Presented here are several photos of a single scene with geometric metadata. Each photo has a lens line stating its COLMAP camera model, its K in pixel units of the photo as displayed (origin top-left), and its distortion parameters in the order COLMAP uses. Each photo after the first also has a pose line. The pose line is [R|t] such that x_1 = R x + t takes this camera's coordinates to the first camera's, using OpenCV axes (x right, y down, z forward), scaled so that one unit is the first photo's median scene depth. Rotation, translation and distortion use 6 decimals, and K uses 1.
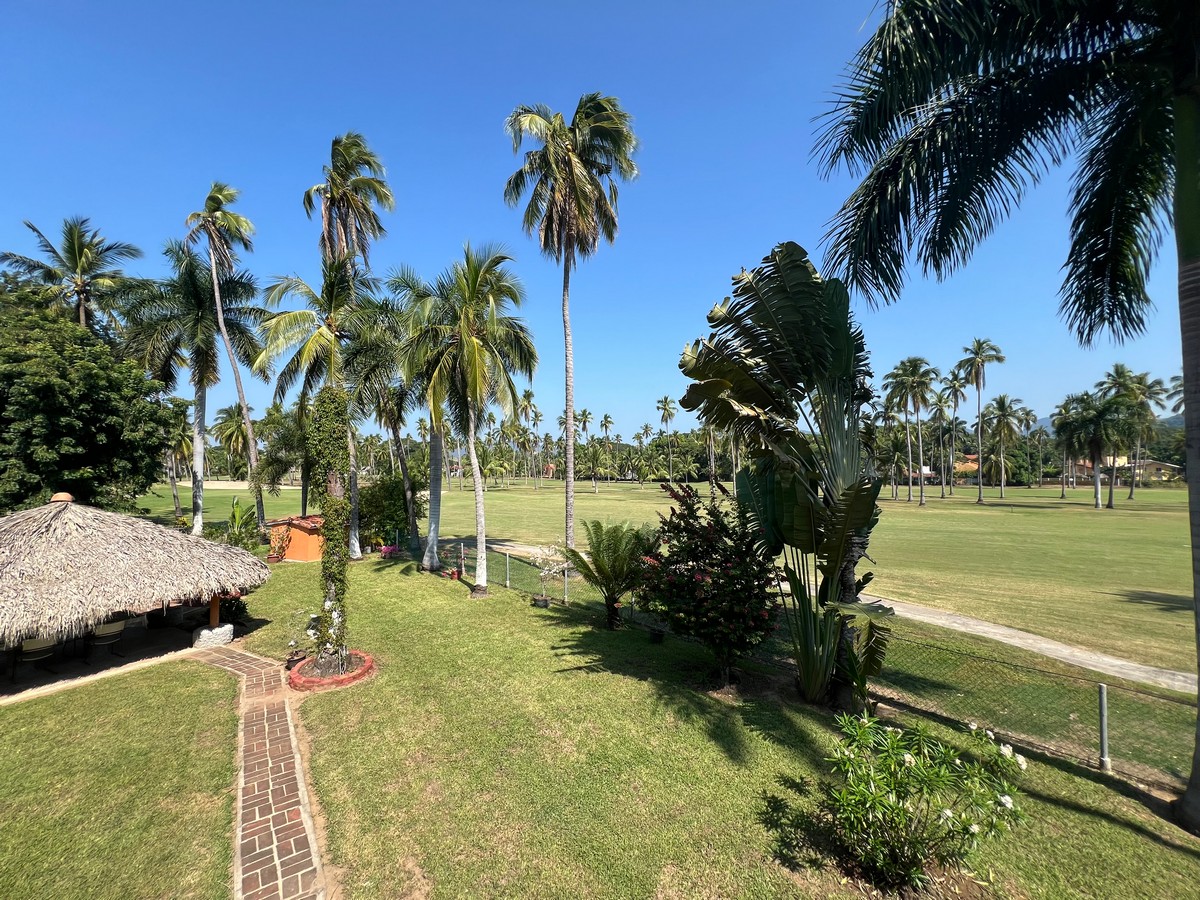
lens RADIAL K [[484.2, 0, 600.5], [0, 484.2, 447.7], [0, 0, 1]] dist [-0.000353, 0.000775]
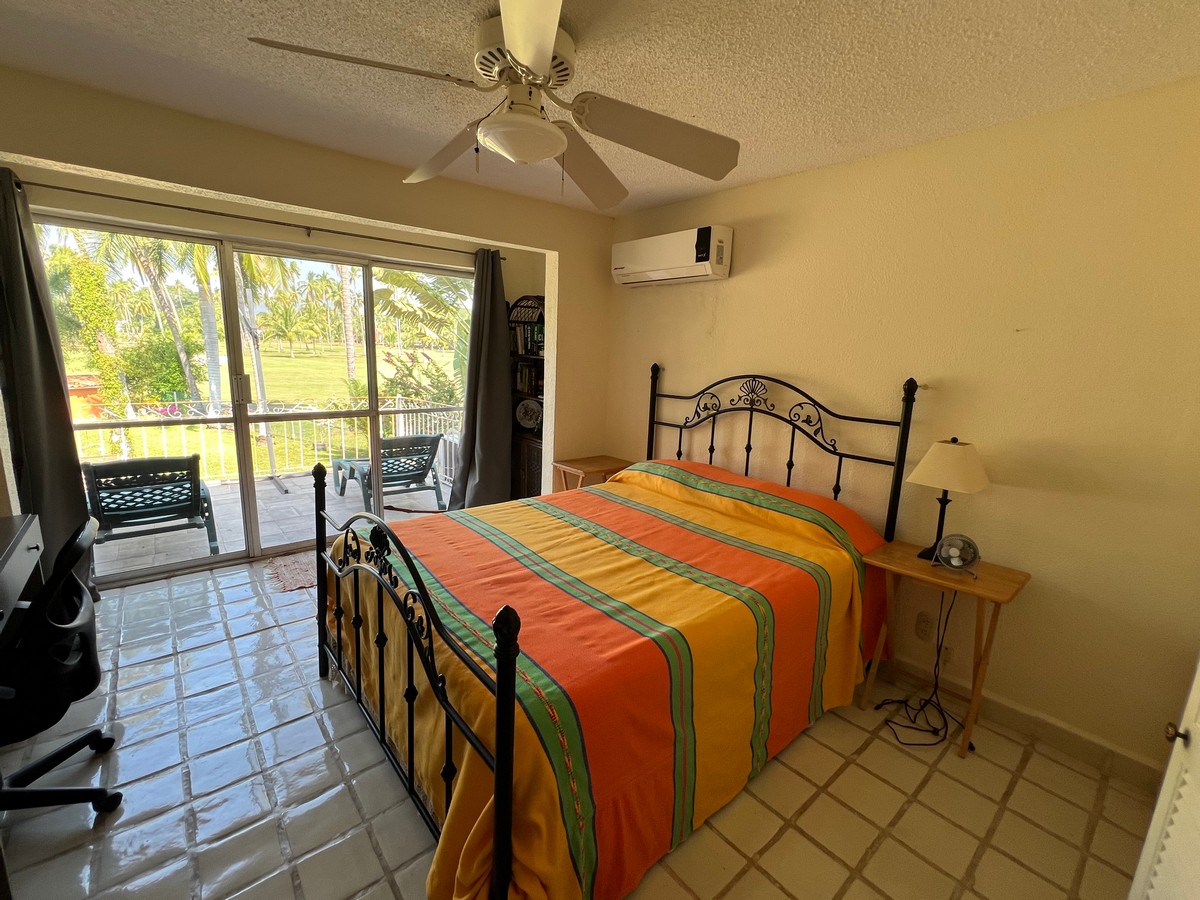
lens RADIAL K [[518.4, 0, 597.5], [0, 518.4, 447.9], [0, 0, 1]] dist [0.002437, 0.000001]
pose [[0.959990, -0.020136, 0.279309, 0.147526], [-0.049743, 0.969288, 0.240844, -0.025609], [-0.275581, -0.245101, 0.929506, -0.336162]]
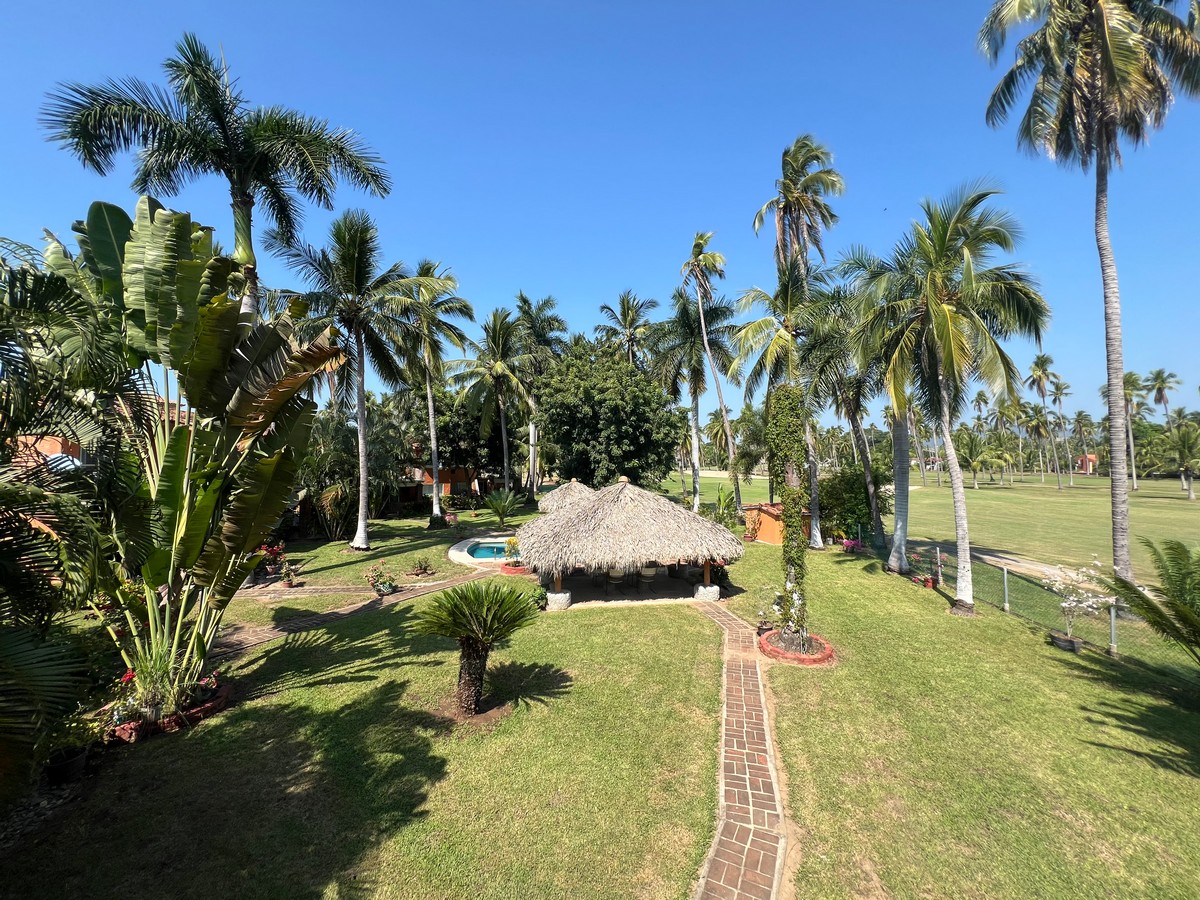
lens RADIAL K [[484.2, 0, 597.0], [0, 484.2, 448.1], [0, 0, 1]] dist [-0.000353, 0.000775]
pose [[0.624036, -0.019424, -0.781154, 0.010658], [0.032908, 0.999457, 0.001436, 0.000108], [0.780702, -0.026602, 0.624337, -0.002434]]
